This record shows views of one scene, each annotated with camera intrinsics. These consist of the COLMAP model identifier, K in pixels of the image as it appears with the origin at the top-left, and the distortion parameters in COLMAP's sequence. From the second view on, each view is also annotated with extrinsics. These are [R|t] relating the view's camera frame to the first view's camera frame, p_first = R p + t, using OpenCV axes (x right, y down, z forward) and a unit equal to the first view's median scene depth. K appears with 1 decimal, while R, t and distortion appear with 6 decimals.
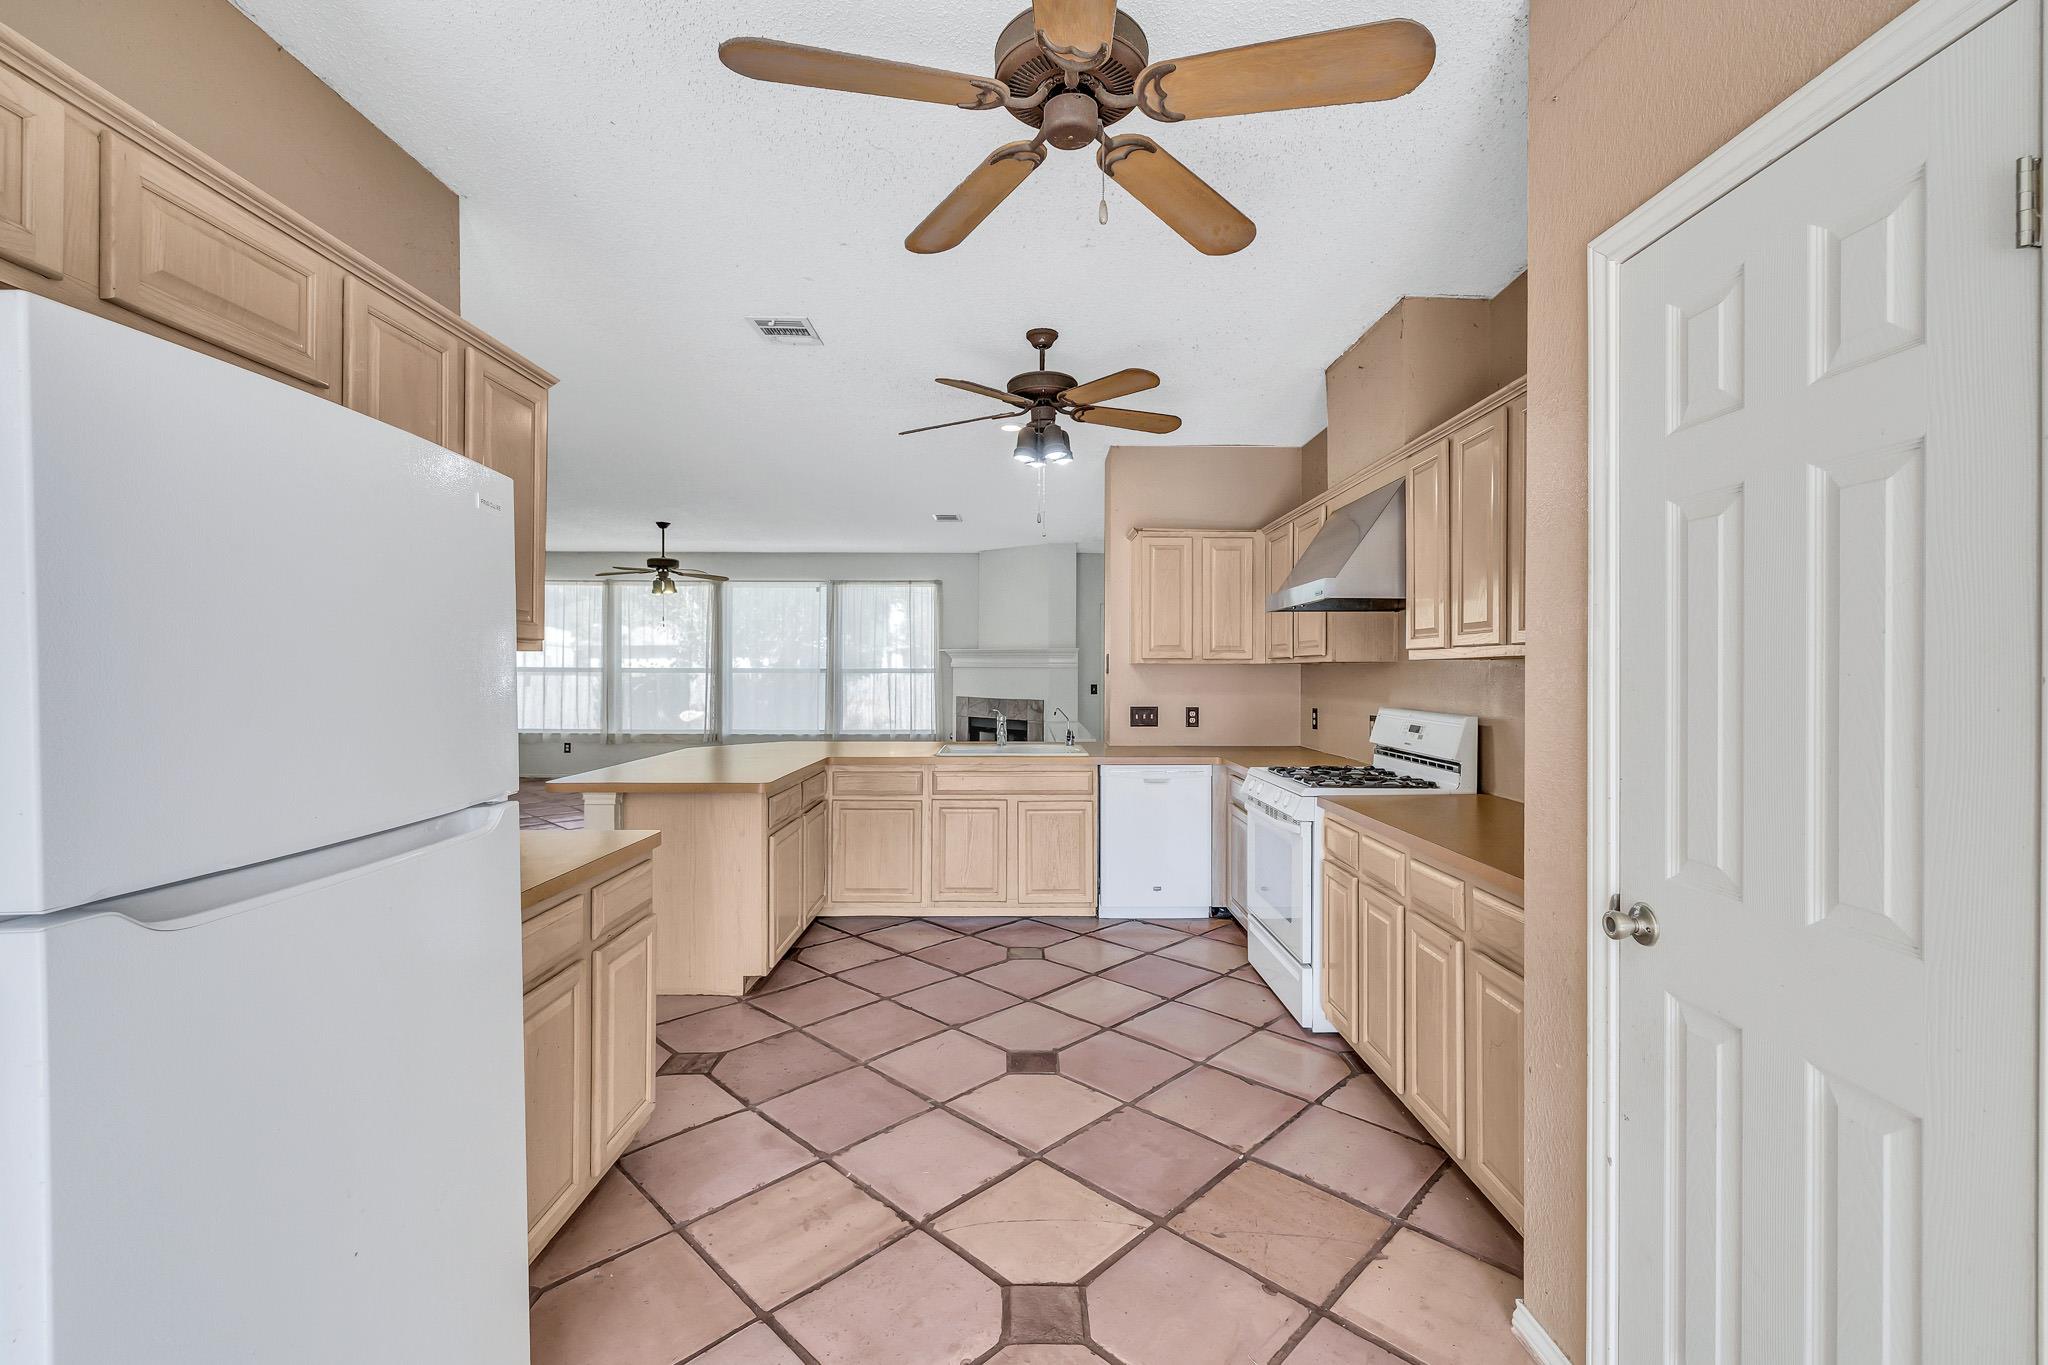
lens RADIAL K [[866.9, 0, 1014.3], [0, 866.9, 668.2], [0, 0, 1]] dist [0.002944, -0.001367]
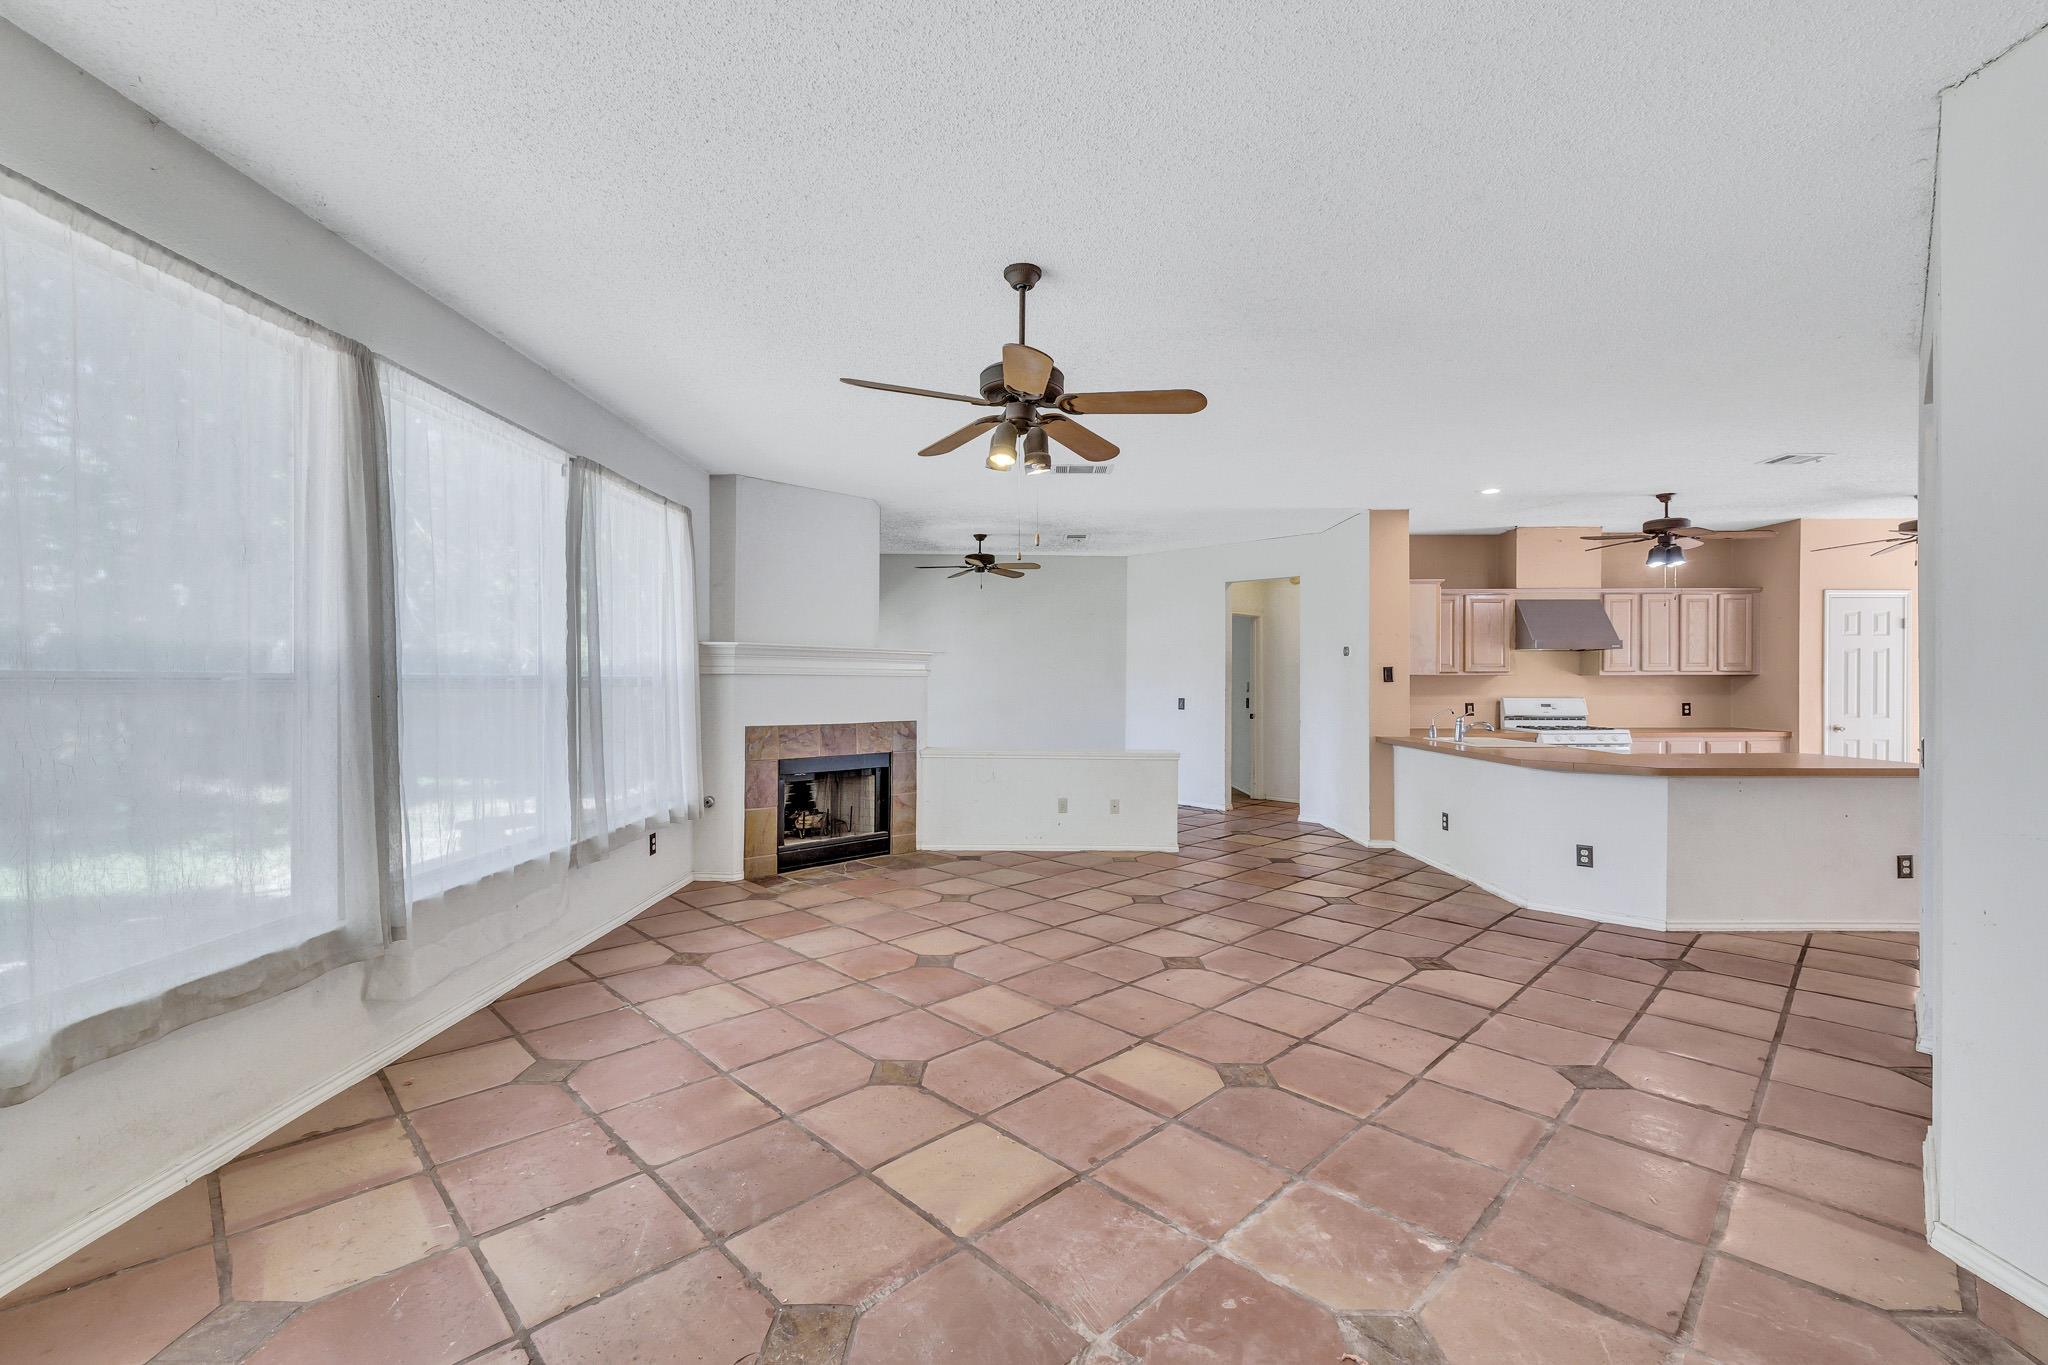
lens RADIAL K [[867.0, 0, 1021.8], [0, 867.0, 683.2], [0, 0, 1]] dist [0.005048, -0.001461]
pose [[0.003116, -0.005854, 0.999978, -1.384792], [-0.002714, 0.999979, 0.005863, 0.001654], [-0.999991, -0.002733, 0.003100, 1.803968]]
